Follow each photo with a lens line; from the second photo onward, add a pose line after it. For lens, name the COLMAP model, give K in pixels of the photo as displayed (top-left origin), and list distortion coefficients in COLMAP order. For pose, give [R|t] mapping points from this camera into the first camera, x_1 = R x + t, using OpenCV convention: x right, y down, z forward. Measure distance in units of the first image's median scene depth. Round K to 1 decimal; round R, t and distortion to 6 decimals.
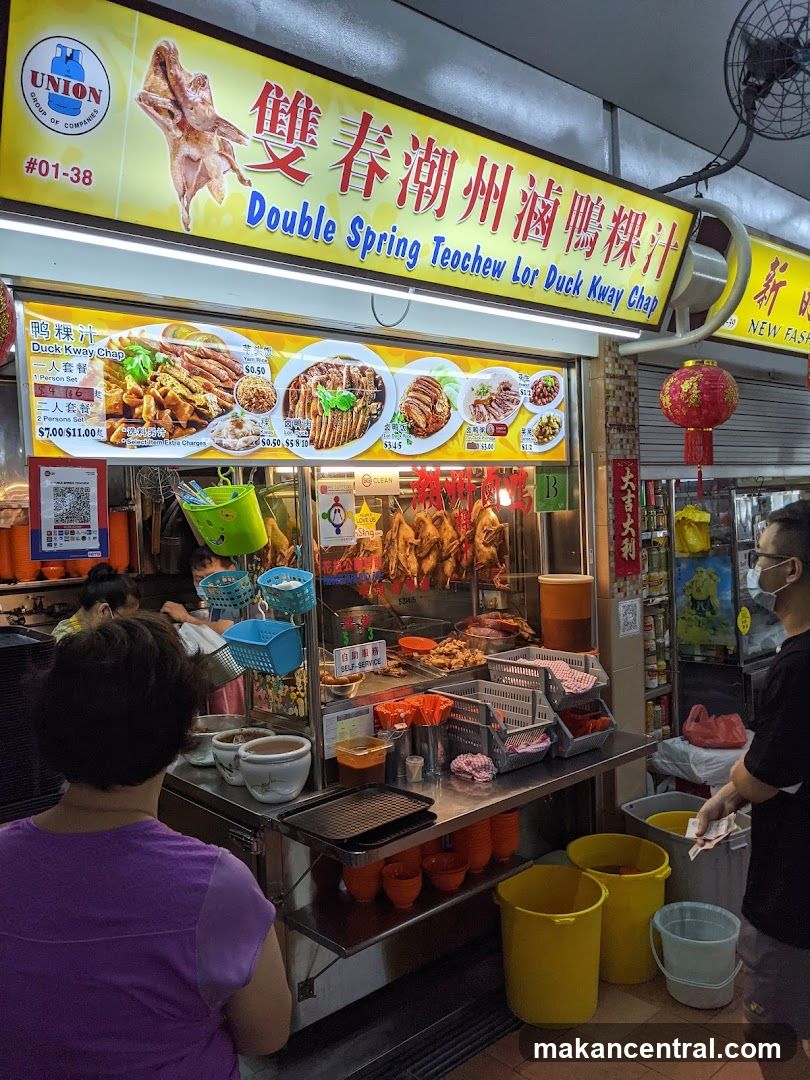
lens RADIAL K [[855.4, 0, 394.6], [0, 855.4, 539.3], [0, 0, 1]] dist [0.033530, -0.052699]
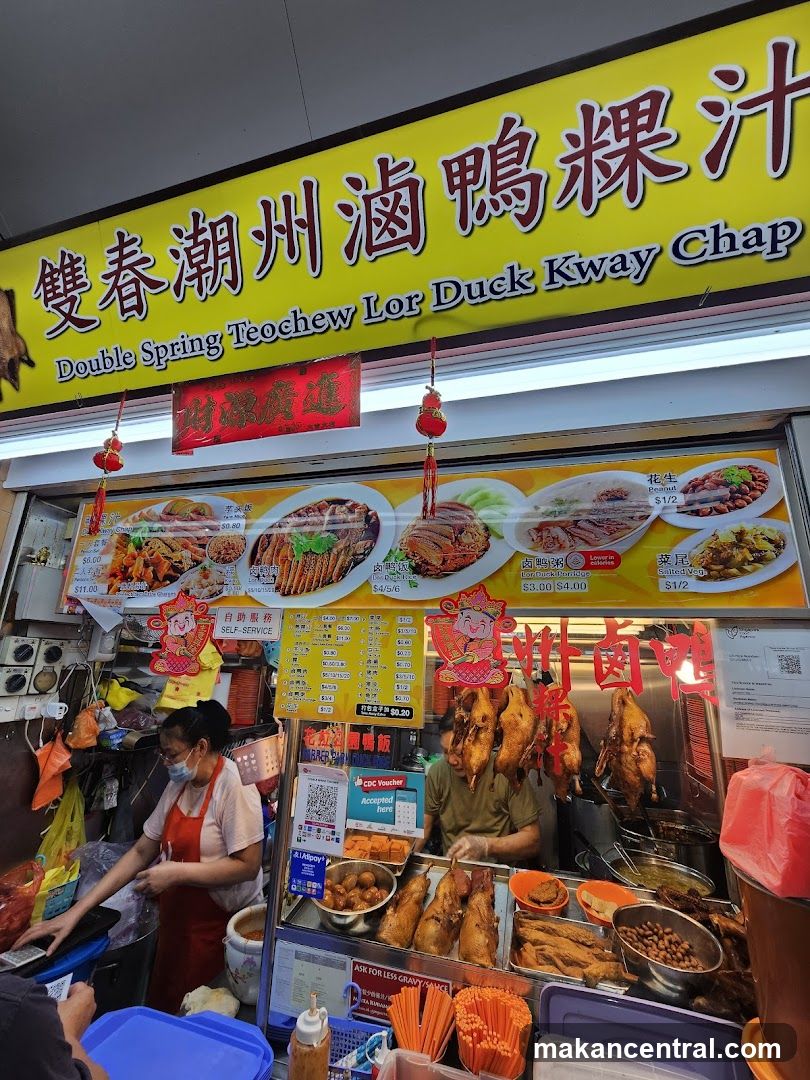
lens RADIAL K [[451.1, 0, 402.1], [0, 451.1, 551.2], [0, 0, 1]] dist [-0.001000, 0.000035]
pose [[0.540898, -0.151123, -0.827400, 0.449935], [-0.090999, 0.967437, -0.236189, -0.054347], [0.836151, 0.203047, 0.509532, 0.957159]]
